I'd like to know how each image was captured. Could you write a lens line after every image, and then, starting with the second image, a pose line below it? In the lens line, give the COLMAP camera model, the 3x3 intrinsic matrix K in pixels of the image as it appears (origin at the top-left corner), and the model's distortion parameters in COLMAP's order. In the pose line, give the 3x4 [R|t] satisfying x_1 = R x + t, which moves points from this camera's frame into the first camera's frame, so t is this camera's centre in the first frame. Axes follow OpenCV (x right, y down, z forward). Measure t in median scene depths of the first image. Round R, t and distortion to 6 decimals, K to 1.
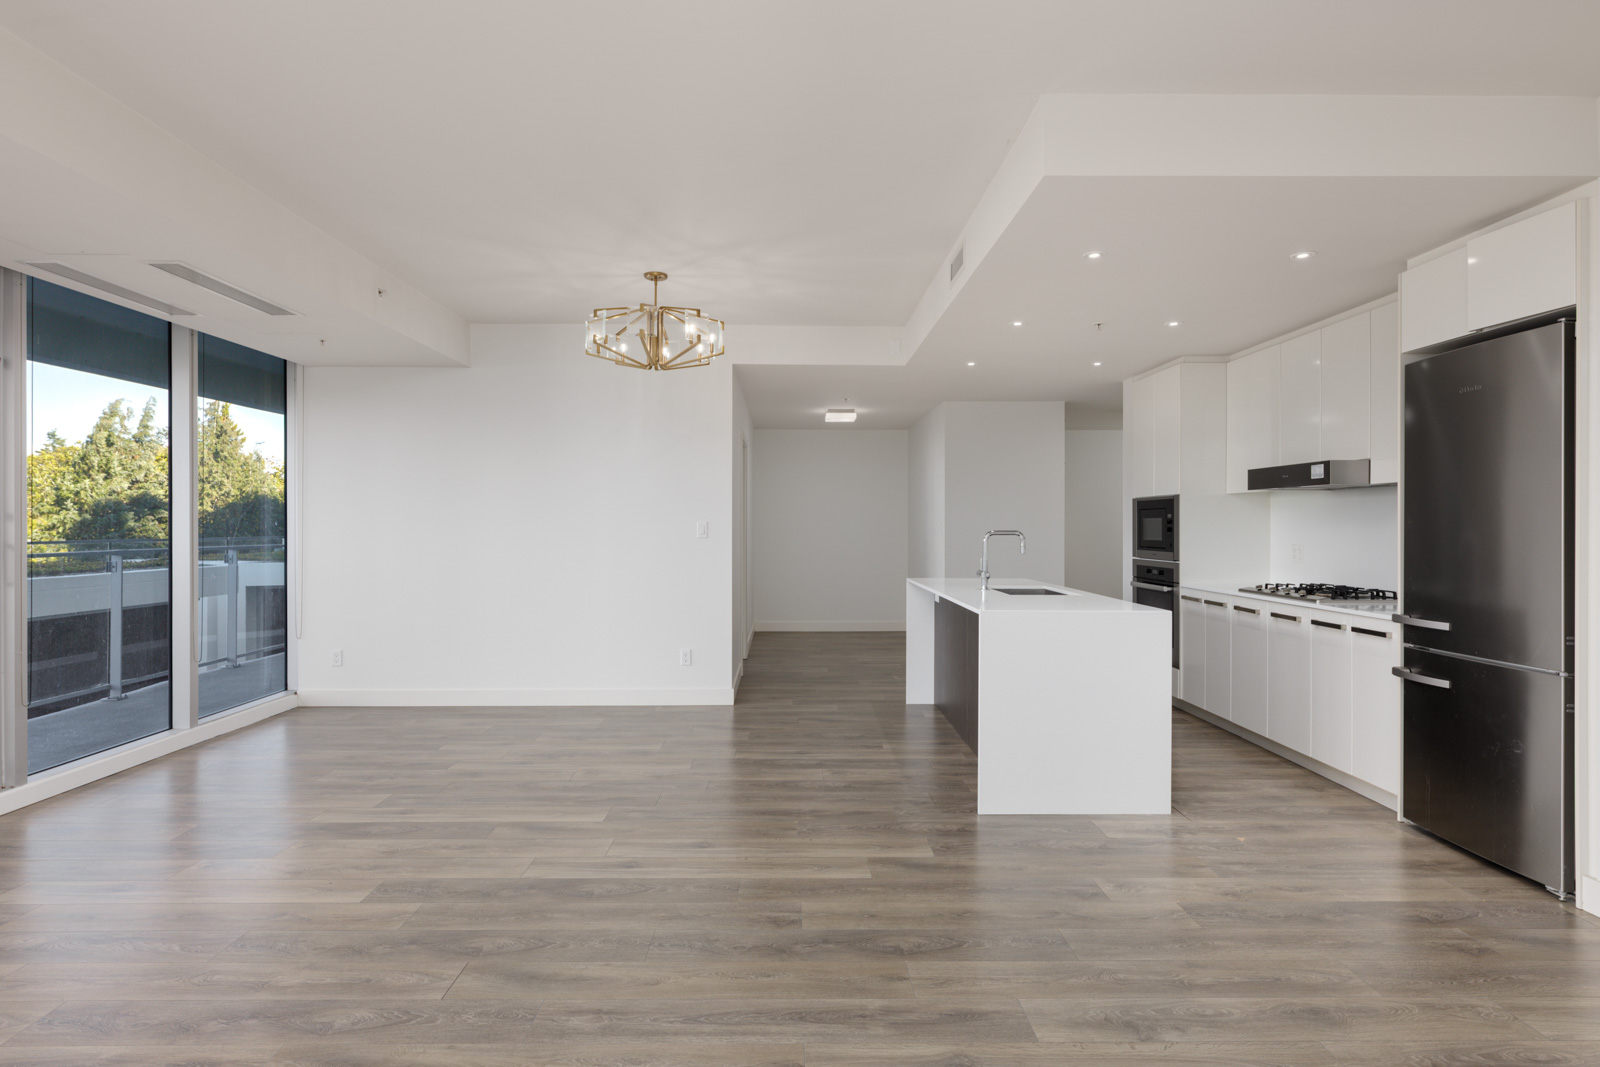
lens RADIAL K [[821.5, 0, 801.9], [0, 821.5, 535.5], [0, 0, 1]] dist [0.005208, 0.000578]
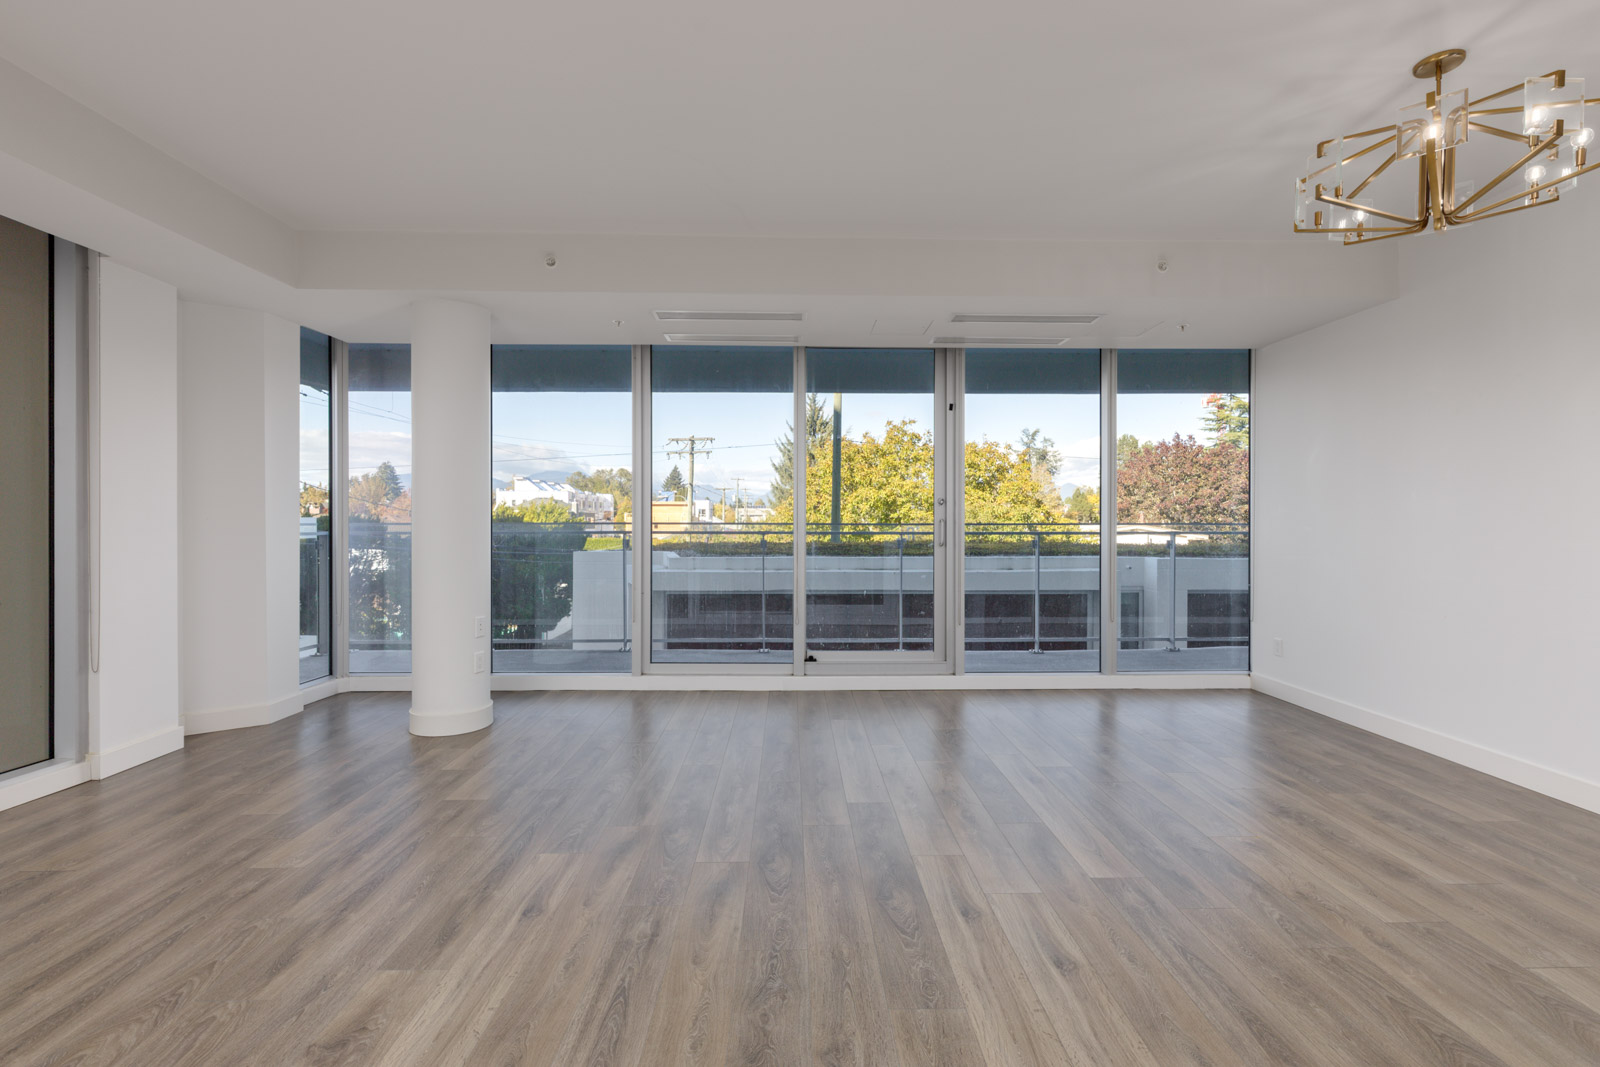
lens RADIAL K [[712.3, 0, 802.2], [0, 712.3, 539.9], [0, 0, 1]] dist [-0.004886, 0.000291]
pose [[0.008609, 0.025853, -0.999629, 0.650154], [-0.011907, 0.999598, 0.025750, 0.021448], [0.999892, 0.011681, 0.008913, 1.110933]]
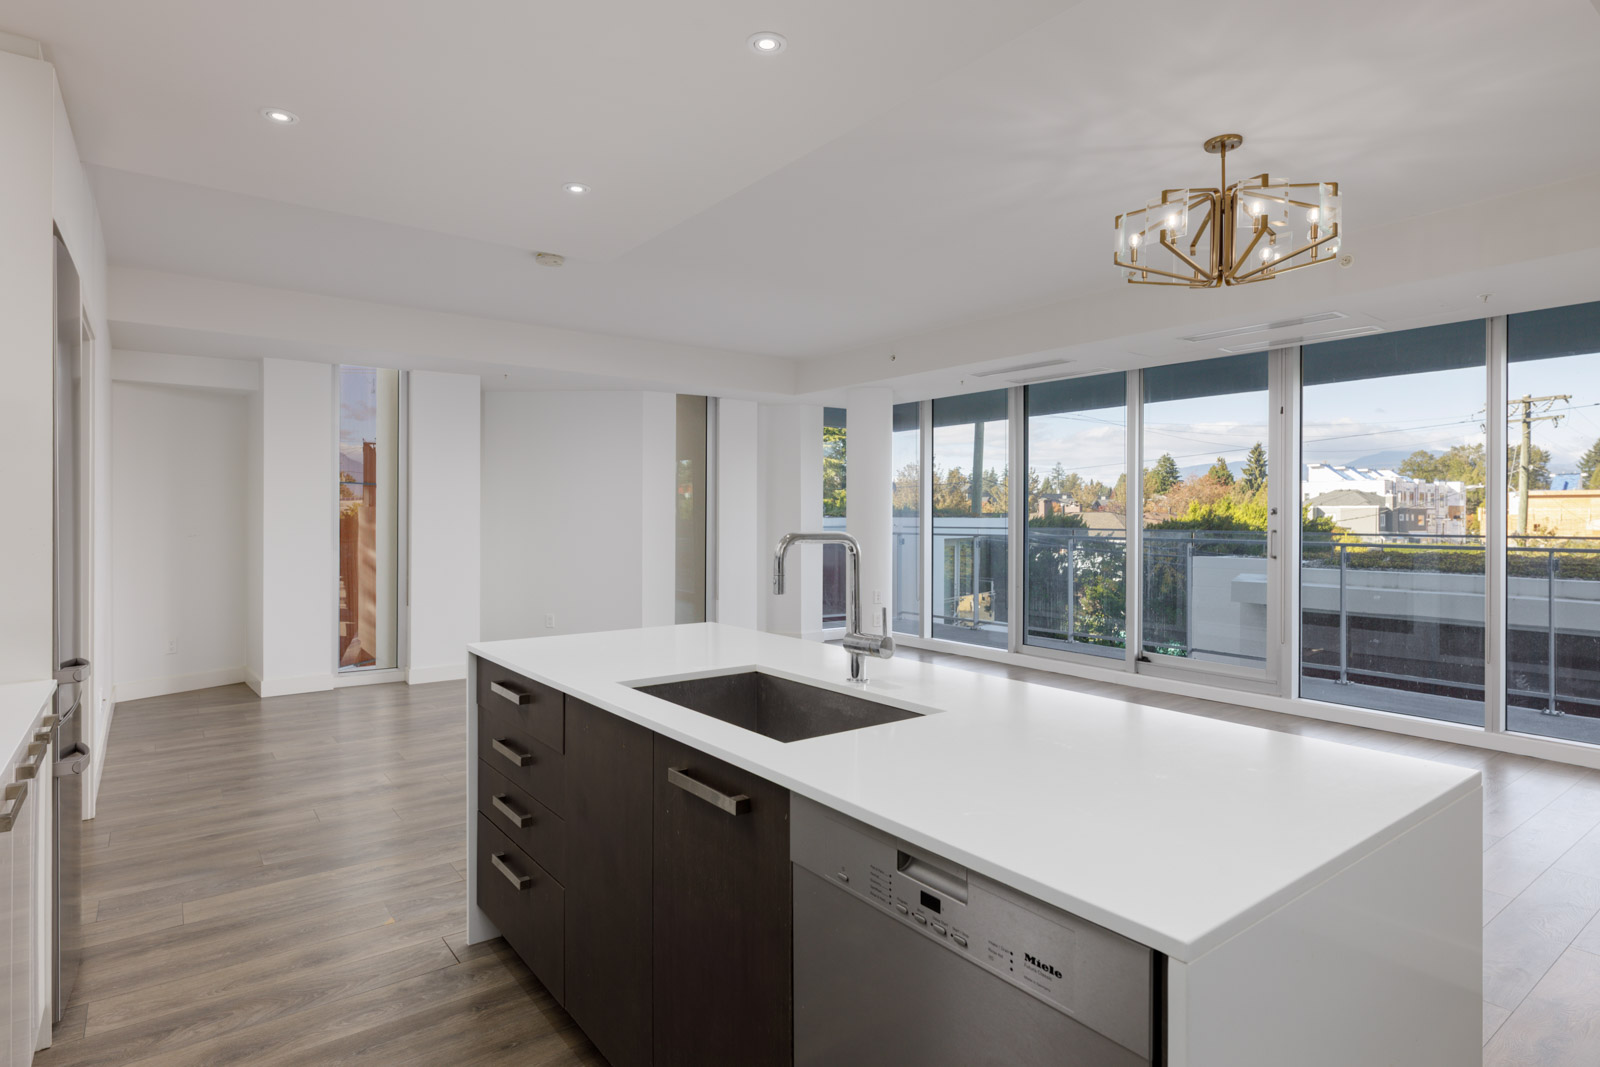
lens RADIAL K [[848.6, 0, 803.4], [0, 848.6, 523.0], [0, 0, 1]] dist [0.008278, 0.000803]
pose [[-0.804371, 0.000889, -0.594127, 1.018941], [-0.009387, 0.999855, 0.014205, -0.031160], [0.594054, 0.017003, -0.804246, 2.736063]]
